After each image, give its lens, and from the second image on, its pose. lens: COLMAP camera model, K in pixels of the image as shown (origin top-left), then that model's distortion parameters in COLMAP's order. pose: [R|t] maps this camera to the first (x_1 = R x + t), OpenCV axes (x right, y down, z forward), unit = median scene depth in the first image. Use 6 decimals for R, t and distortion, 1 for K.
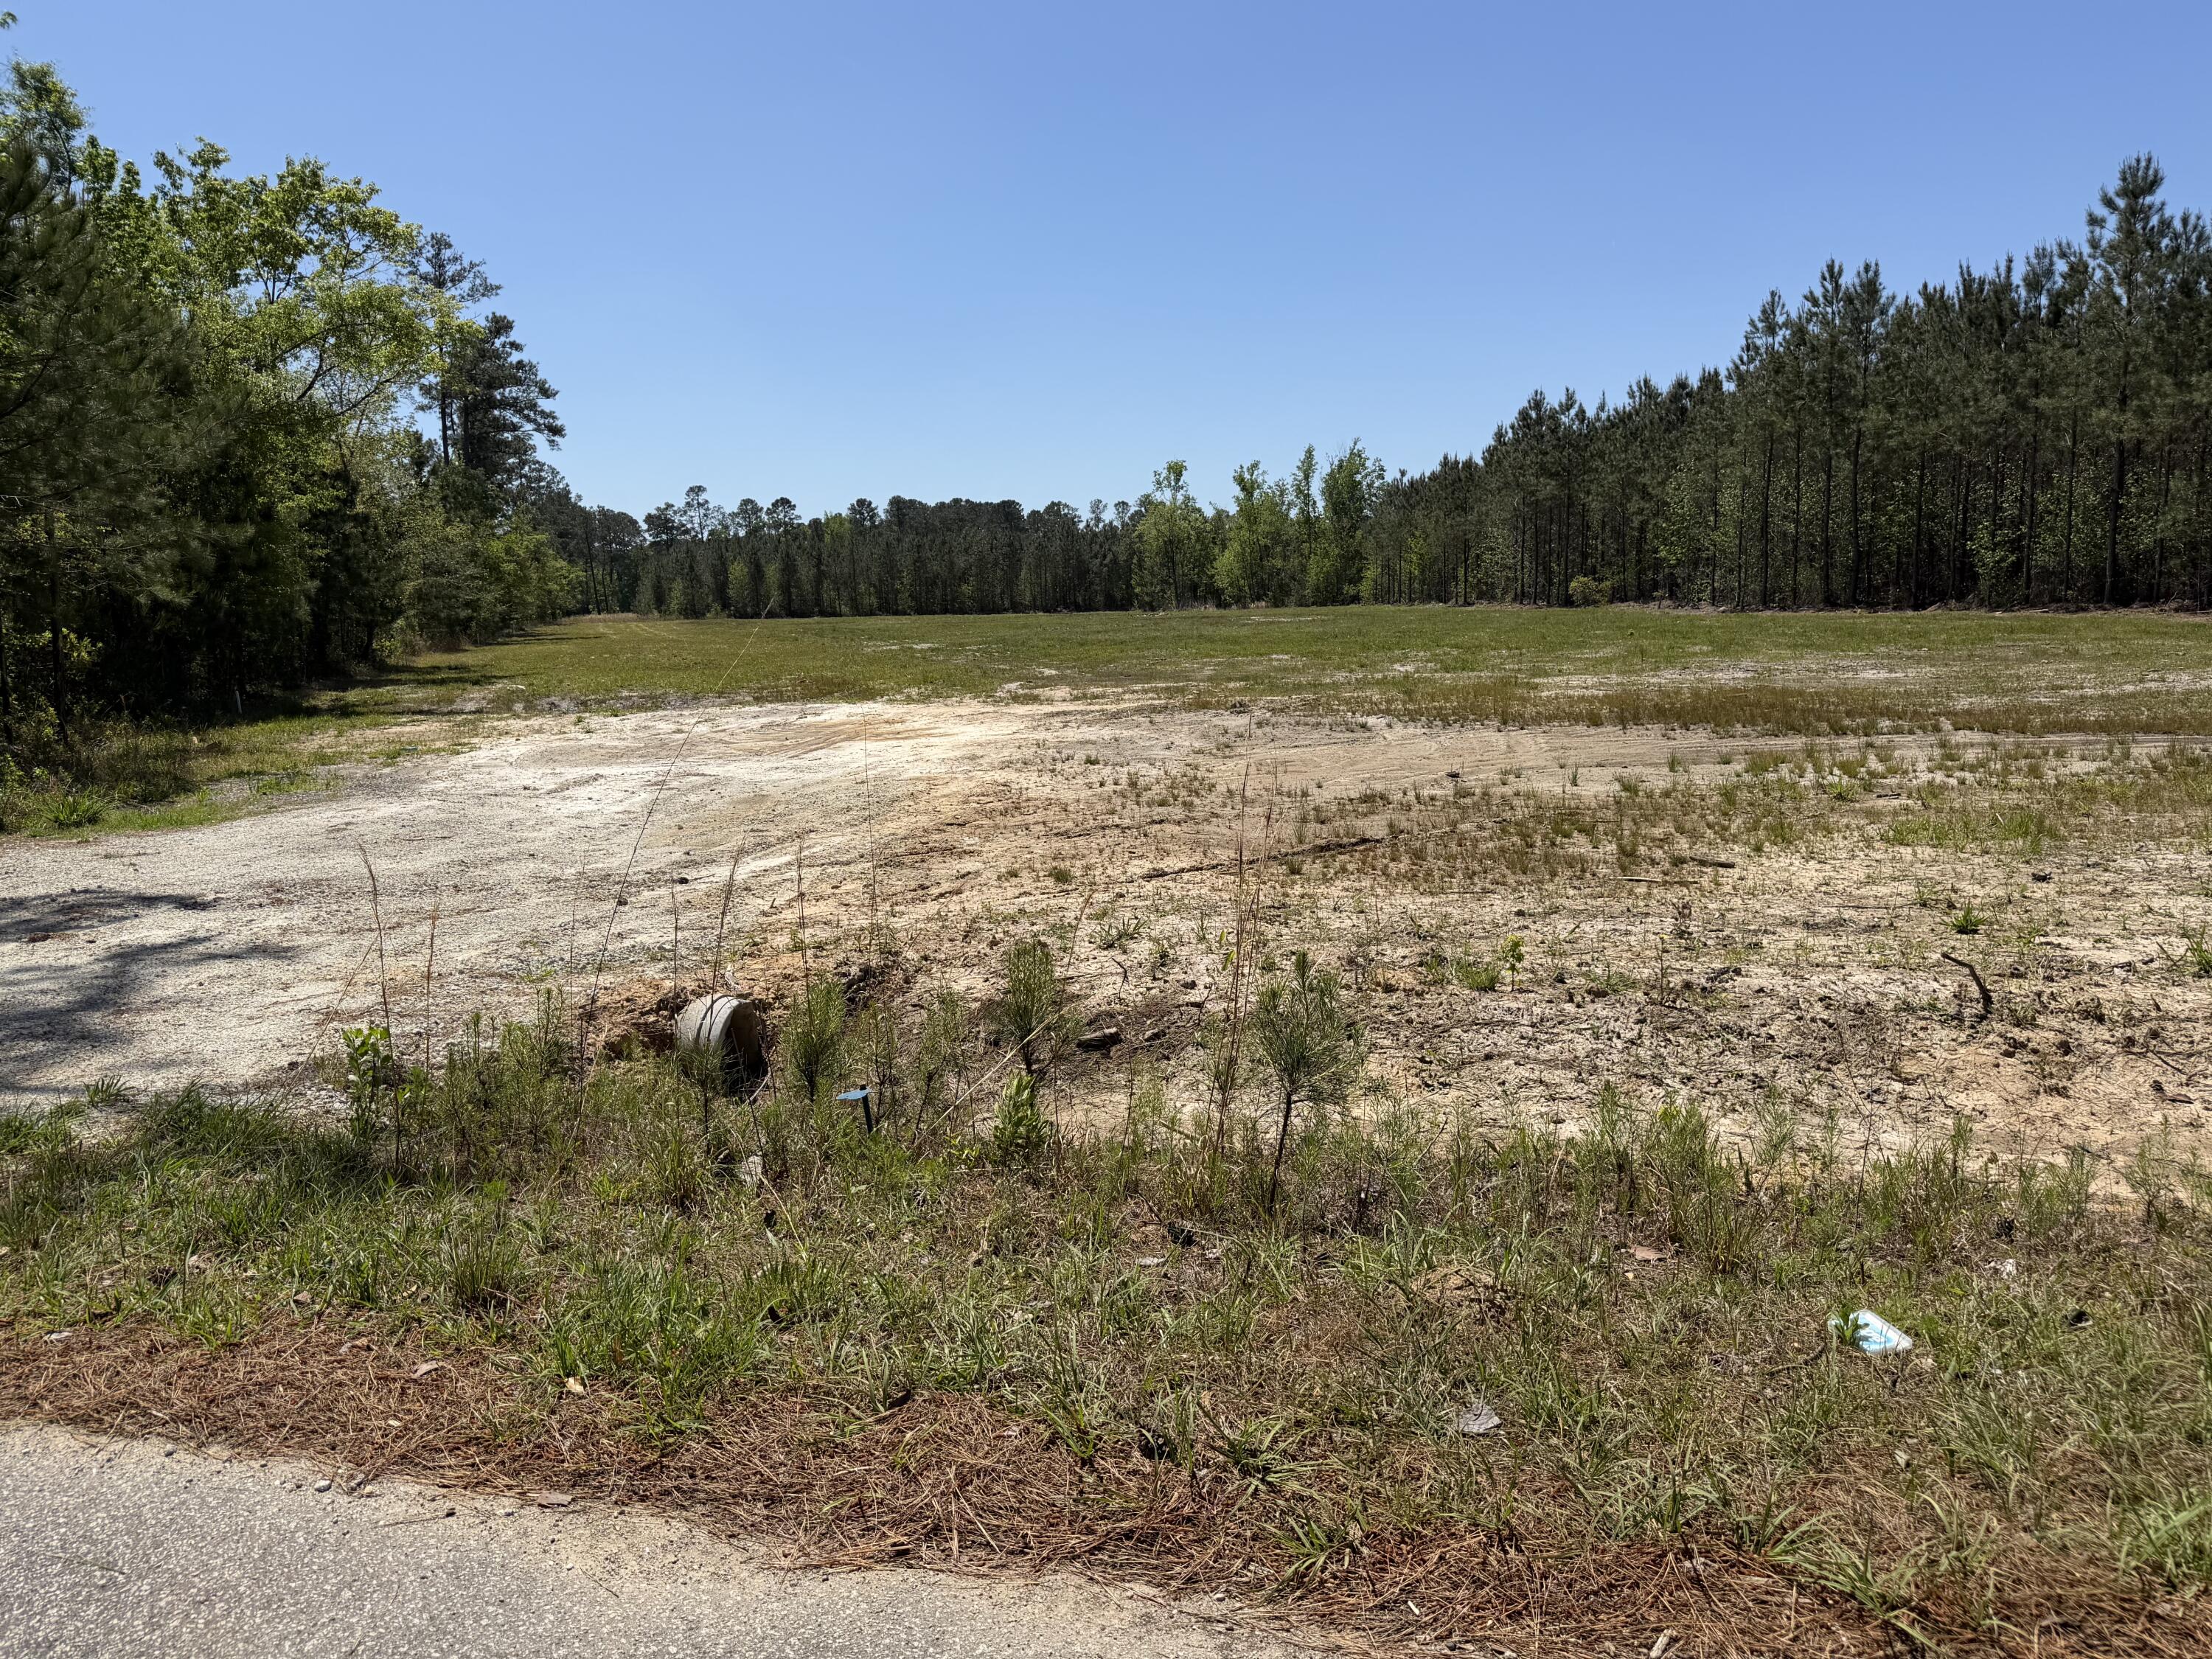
lens RADIAL K [[1558.0, 0, 1101.0], [0, 1558.0, 819.8], [0, 0, 1]] dist [0.141378, -0.179637]
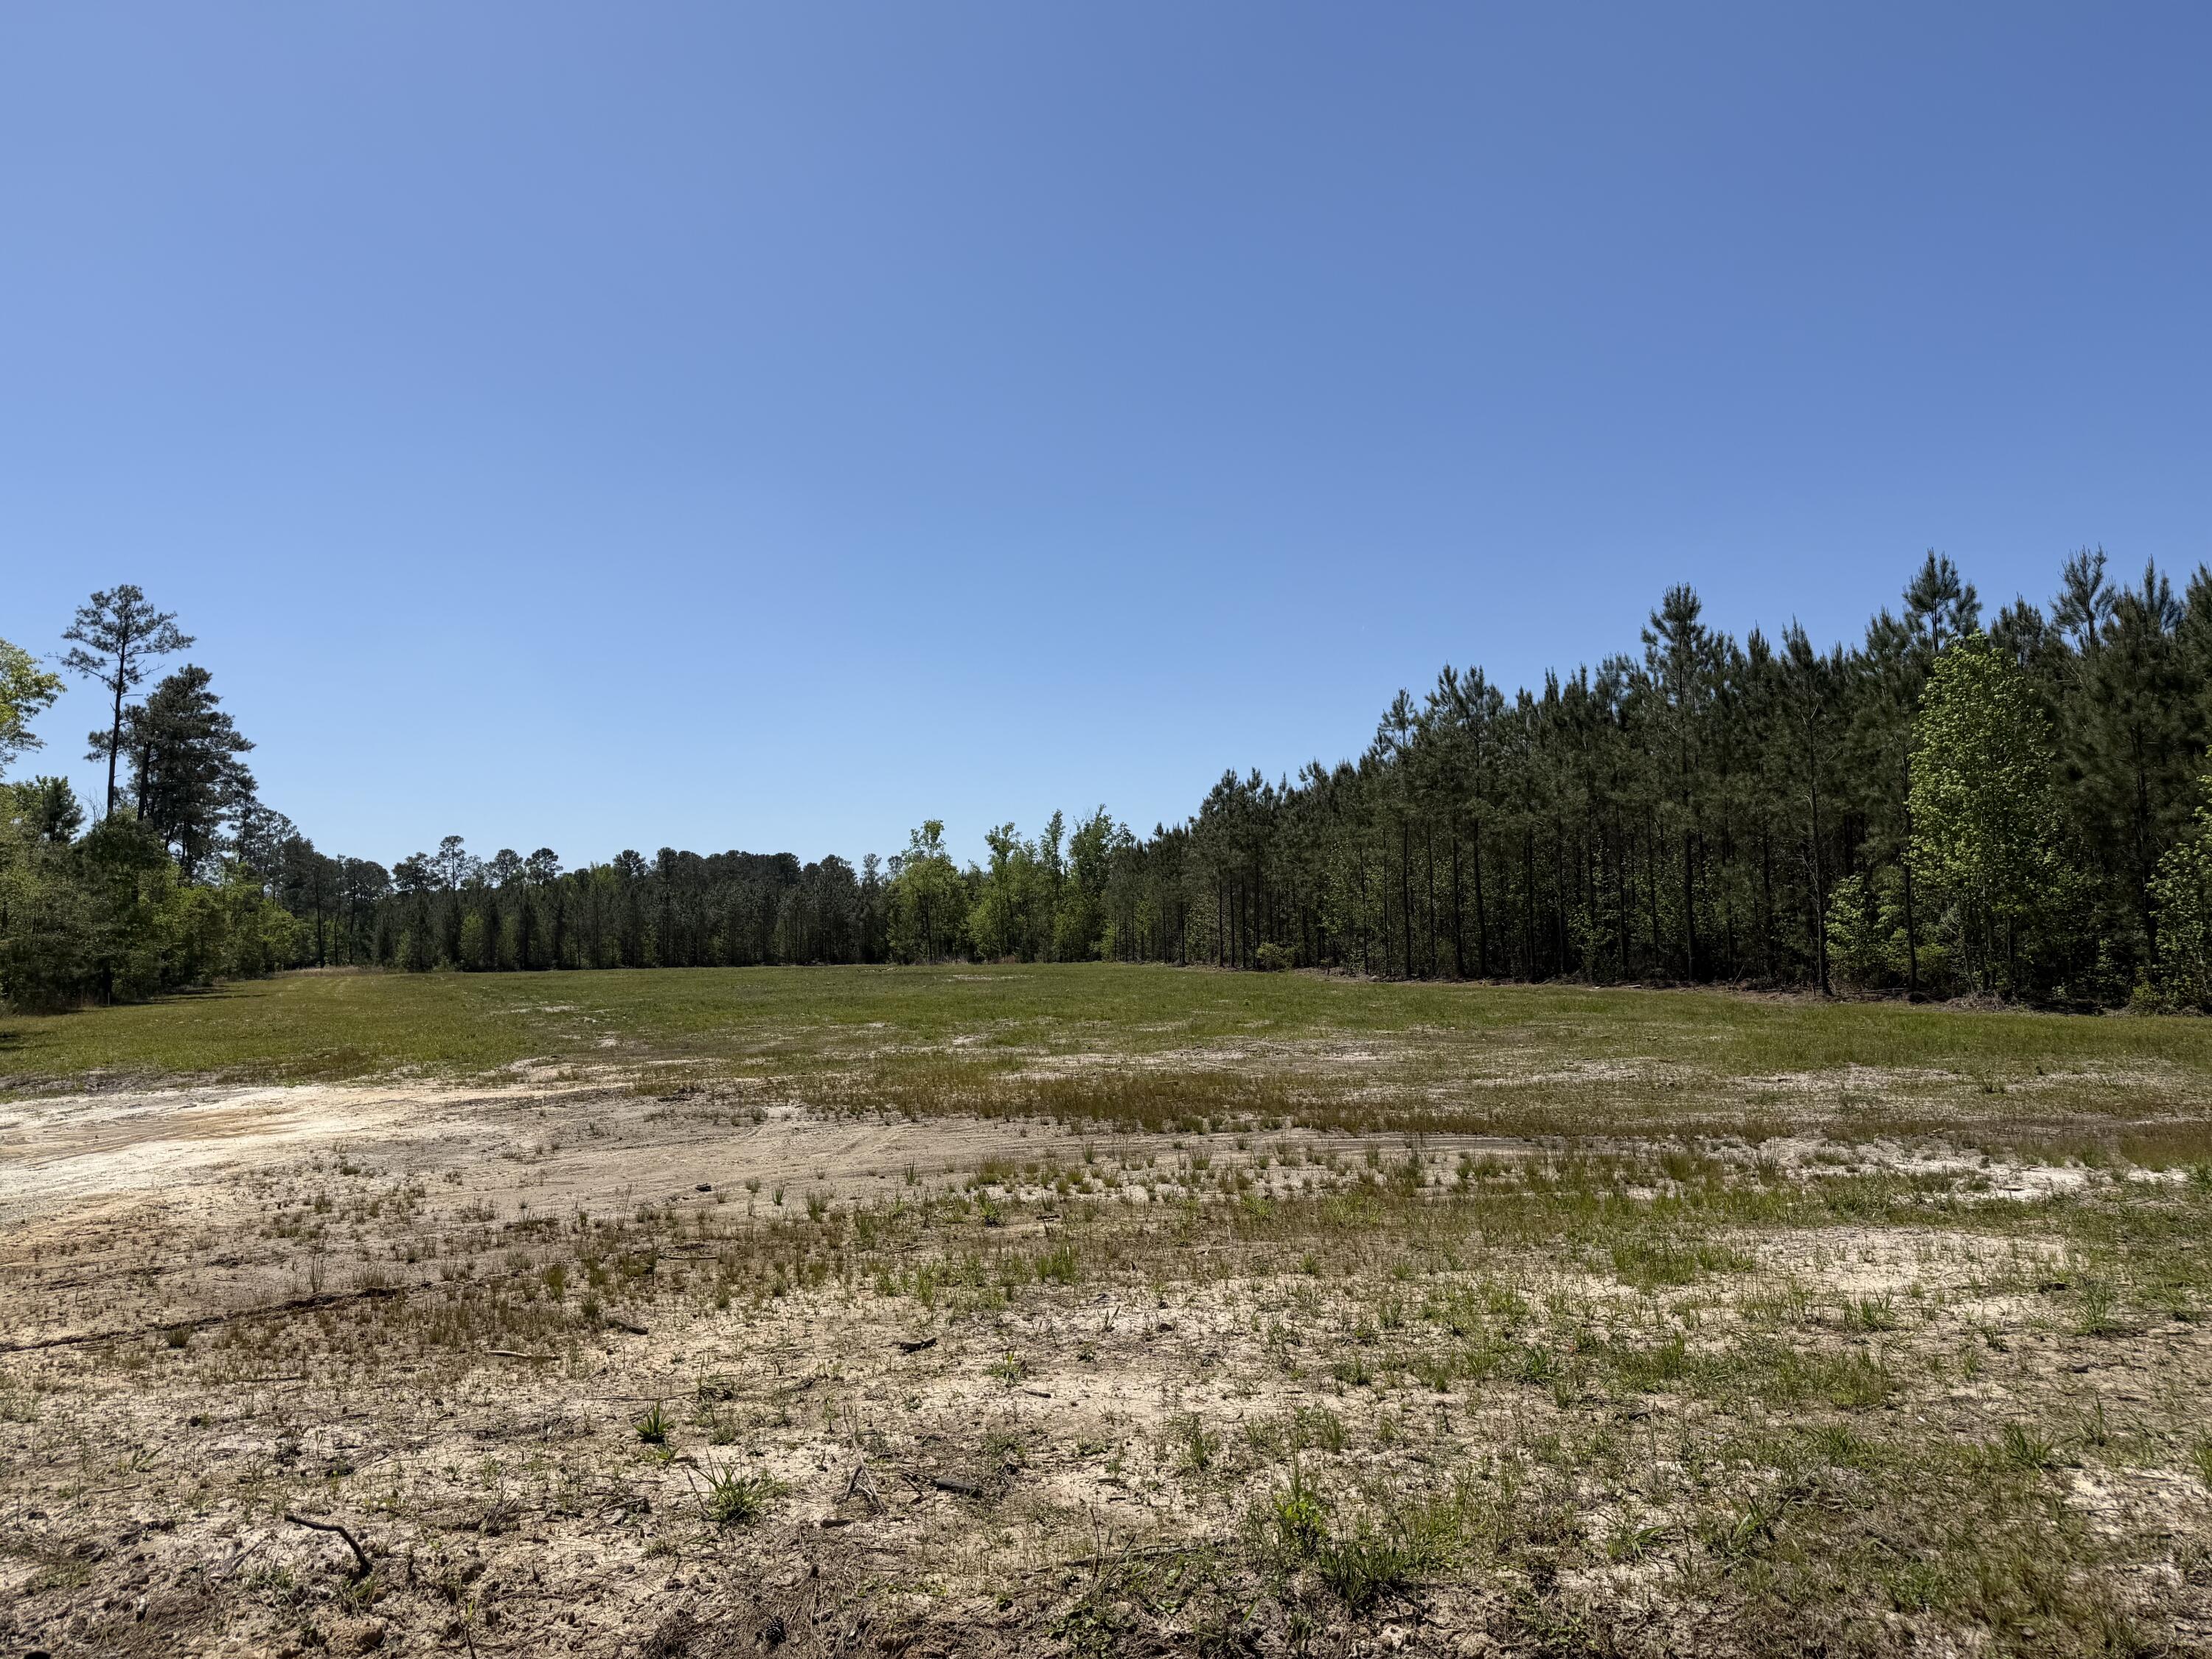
lens RADIAL K [[1577.4, 0, 1102.5], [0, 1577.4, 833.0], [0, 0, 1]] dist [0.000487, 0.005450]
pose [[0.991095, 0.020549, 0.131561, 0.121256], [0.008141, 0.976821, -0.213901, -0.012435], [-0.132907, 0.213067, 0.967956, 0.018590]]
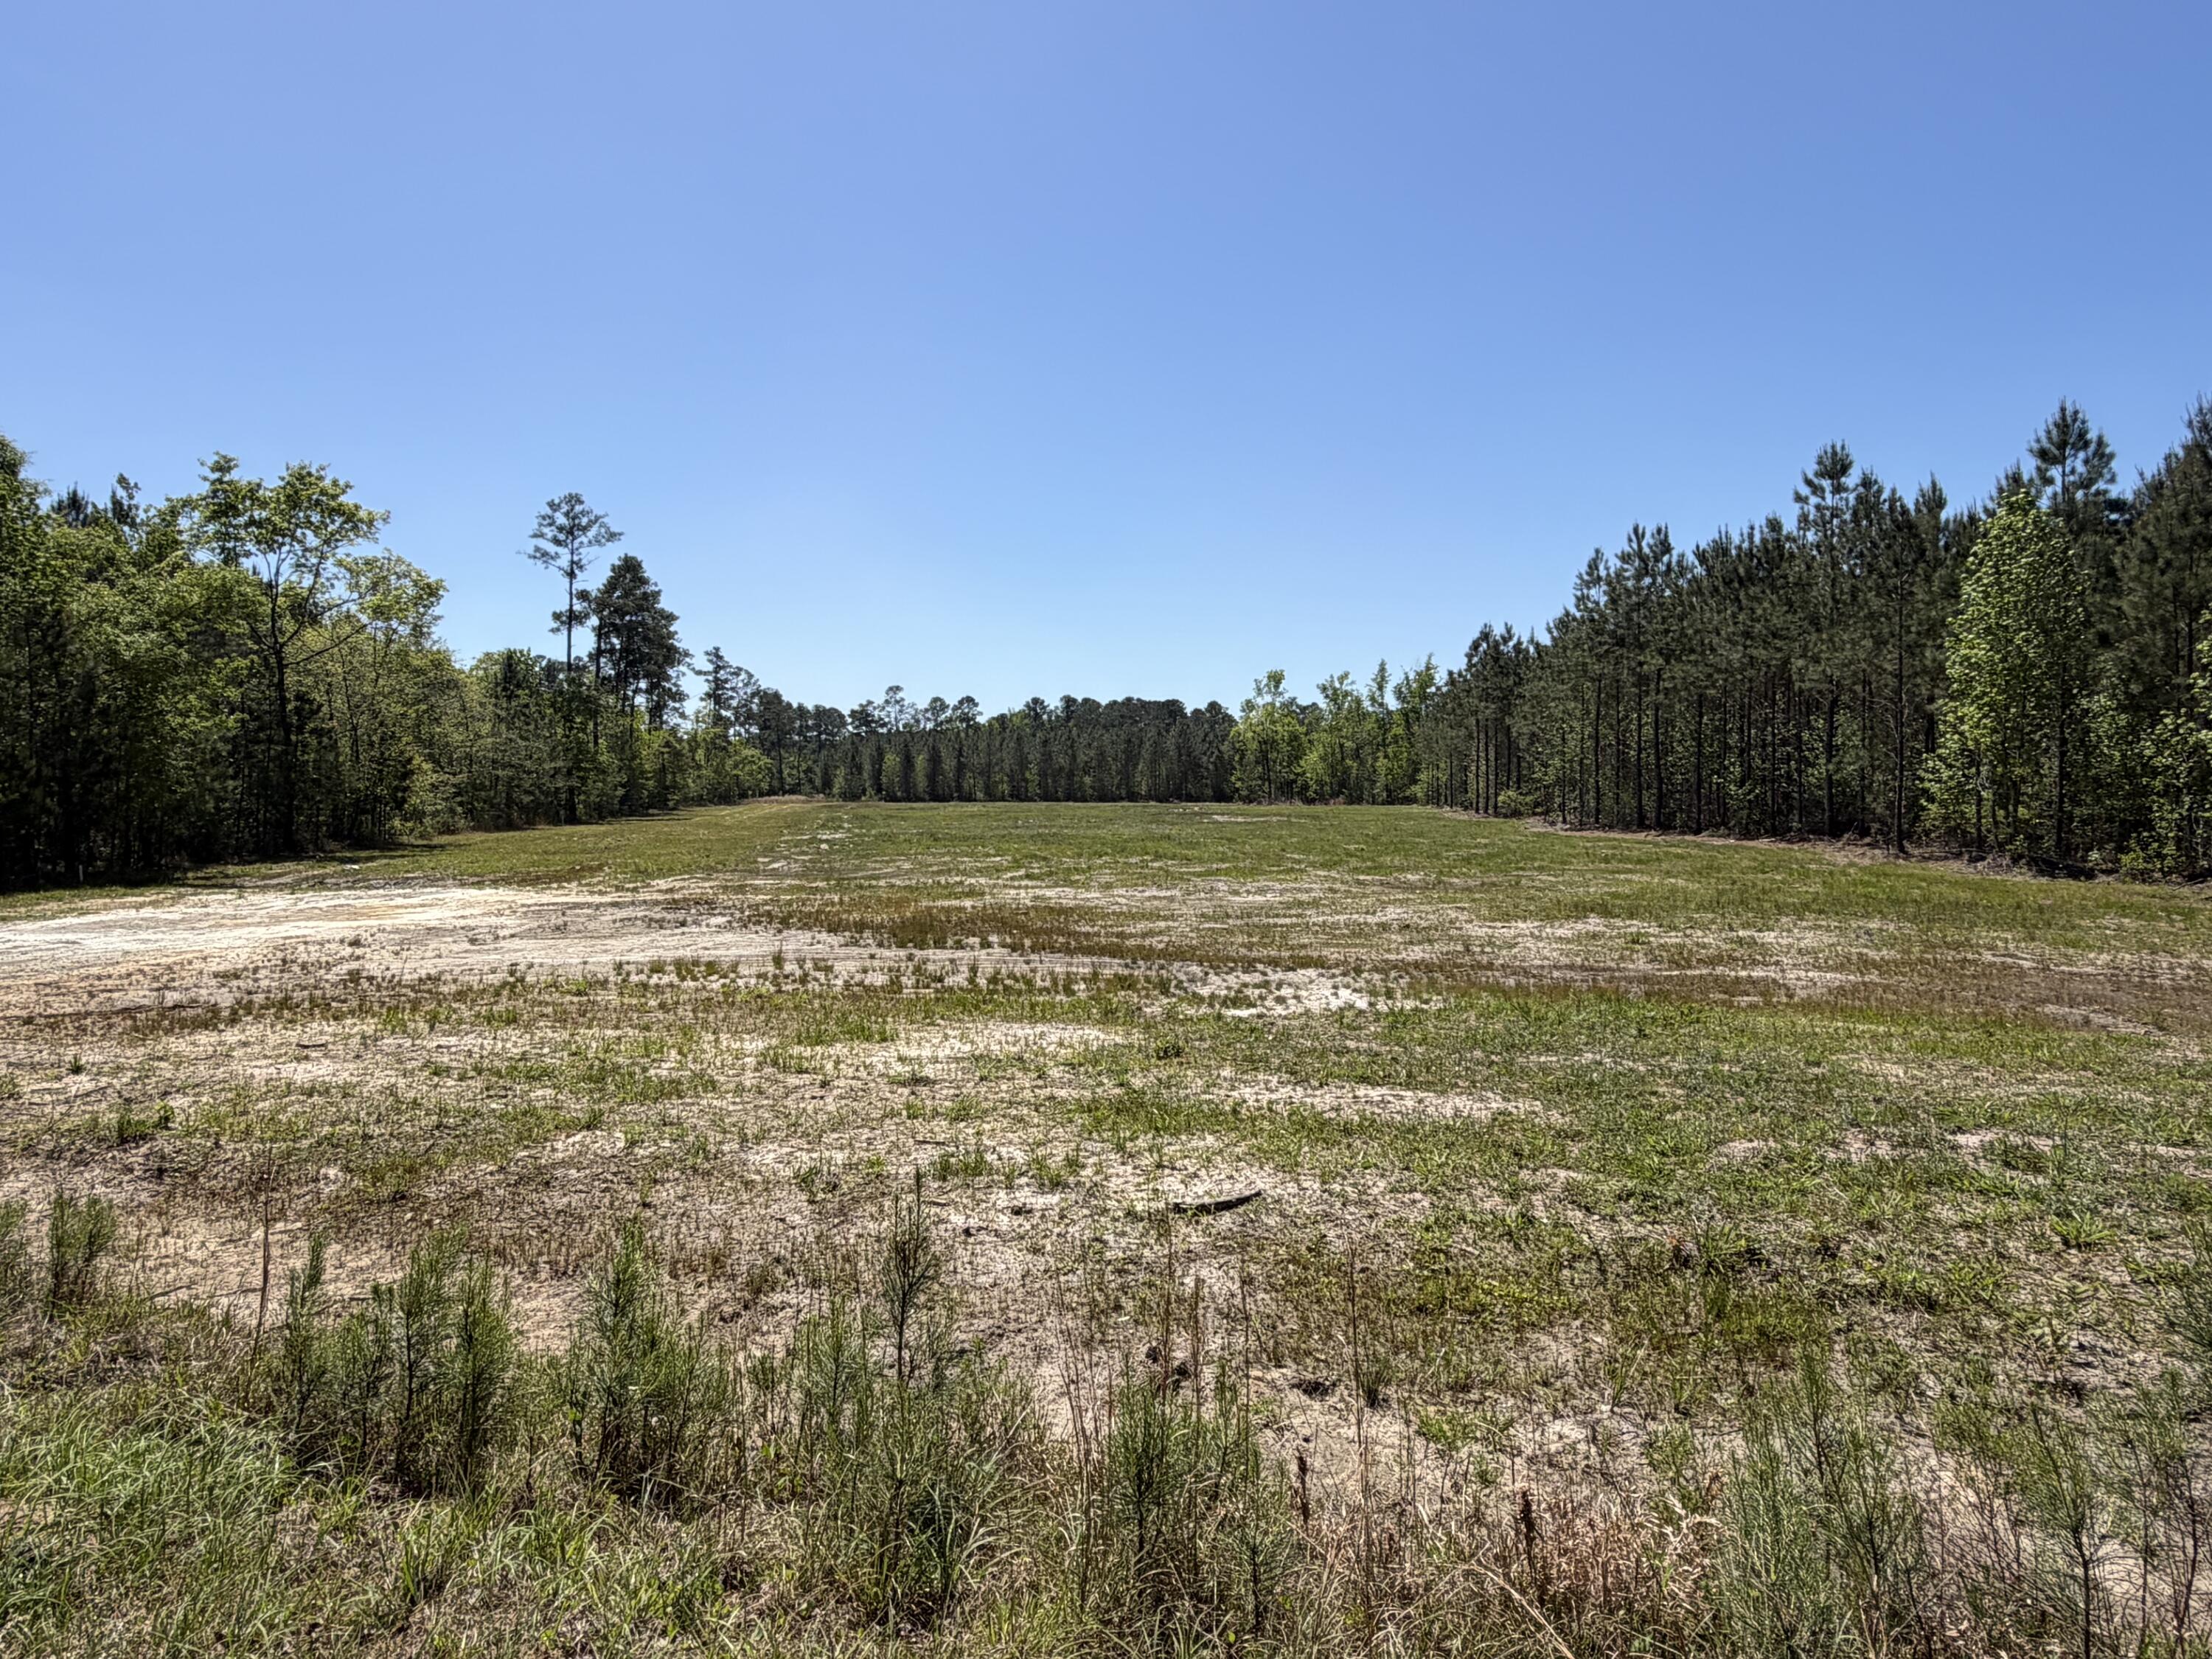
lens RADIAL K [[1460.1, 0, 1085.7], [0, 1460.1, 830.4], [0, 0, 1]] dist [-0.002236, 0.002281]
pose [[0.988806, 0.029154, -0.146328, 0.331047], [-0.045004, 0.993326, -0.106201, -0.012323], [0.142255, 0.111598, 0.983519, -0.064124]]
